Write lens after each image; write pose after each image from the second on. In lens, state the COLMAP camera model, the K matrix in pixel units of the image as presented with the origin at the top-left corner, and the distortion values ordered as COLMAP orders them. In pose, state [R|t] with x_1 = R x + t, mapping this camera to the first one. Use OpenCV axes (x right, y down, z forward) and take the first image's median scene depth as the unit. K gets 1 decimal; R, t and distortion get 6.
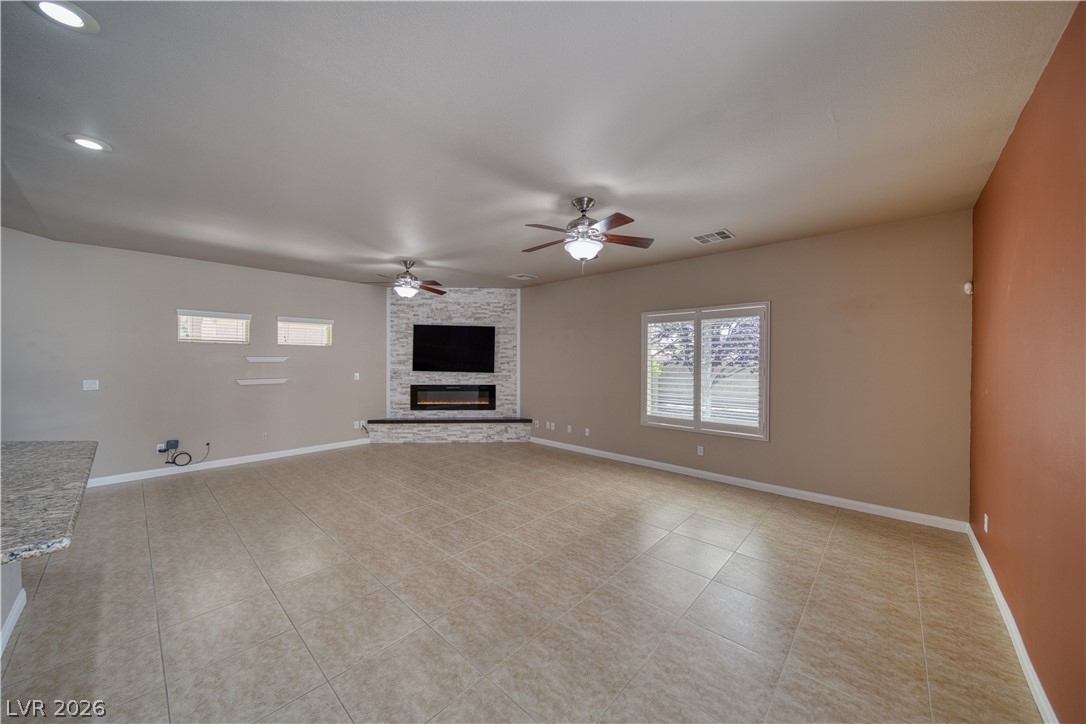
lens RADIAL K [[379.9, 0, 542.5], [0, 379.9, 361.0], [0, 0, 1]] dist [-0.003183, -0.000320]
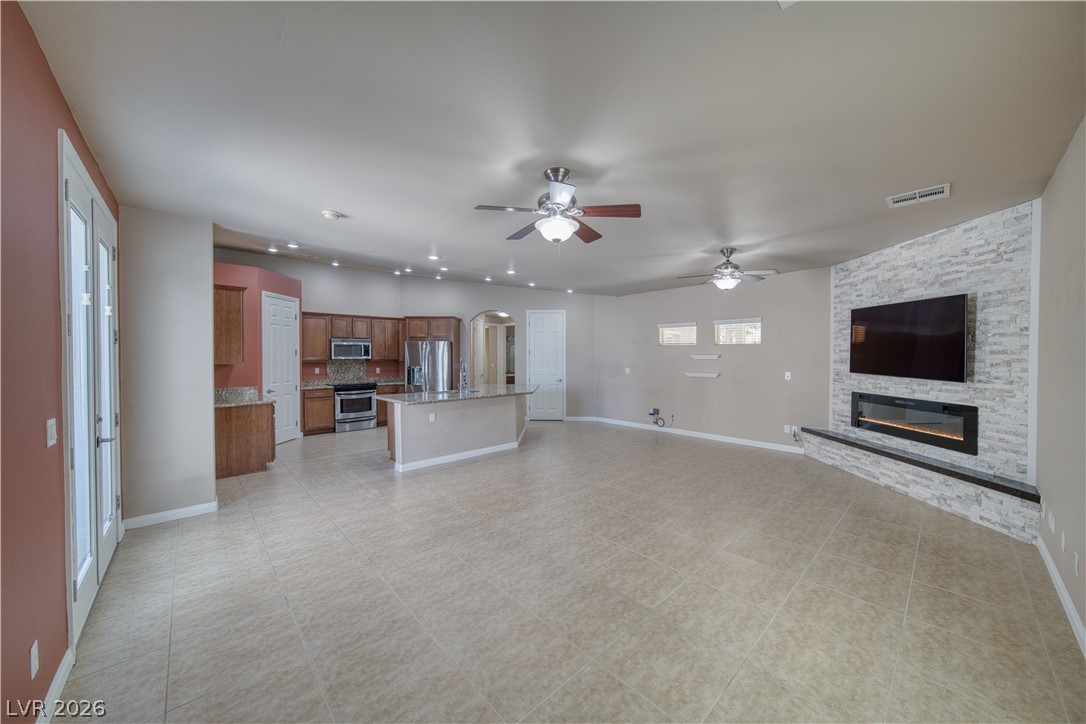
lens RADIAL K [[379.9, 0, 542.5], [0, 379.9, 361.0], [0, 0, 1]] dist [-0.003183, -0.000320]
pose [[-0.081035, 0.010297, -0.996658, 0.433579], [-0.003991, 0.999935, 0.010655, -0.002001], [0.996703, 0.004841, -0.080989, 0.461837]]
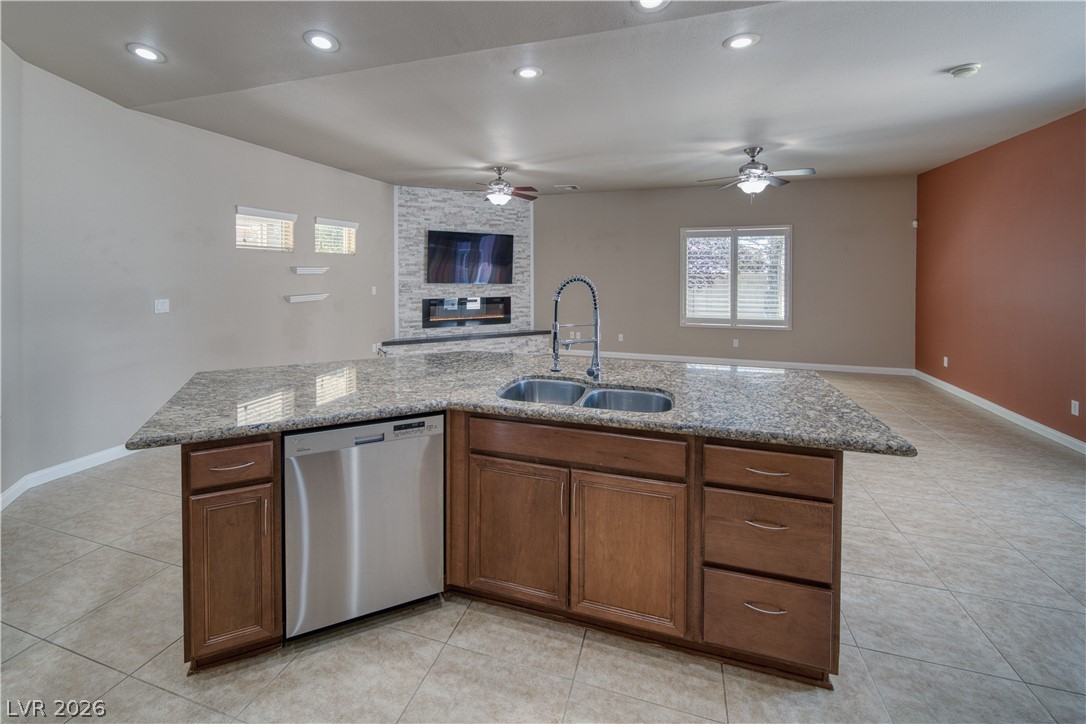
lens RADIAL K [[471.9, 0, 516.9], [0, 471.9, 275.0], [0, 0, 1]] dist [-0.001189, -0.000342]
pose [[0.917152, -0.008533, 0.398446, -0.580650], [0.005865, 0.999951, 0.007914, -0.000080], [-0.398494, -0.004921, 0.917158, -0.080209]]
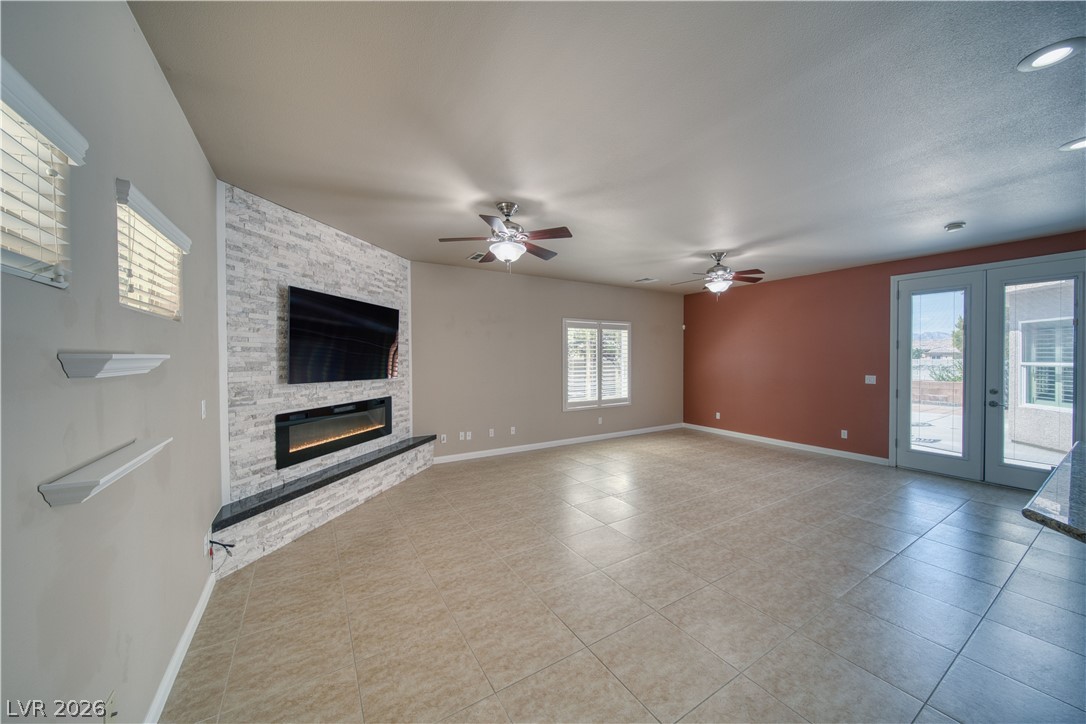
lens RADIAL K [[379.9, 0, 542.5], [0, 379.9, 361.0], [0, 0, 1]] dist [-0.003183, -0.000320]
pose [[0.274970, -0.014494, 0.961343, -0.700170], [0.009216, 0.999880, 0.012439, -0.005417], [-0.961409, 0.005440, 0.275071, 0.563201]]
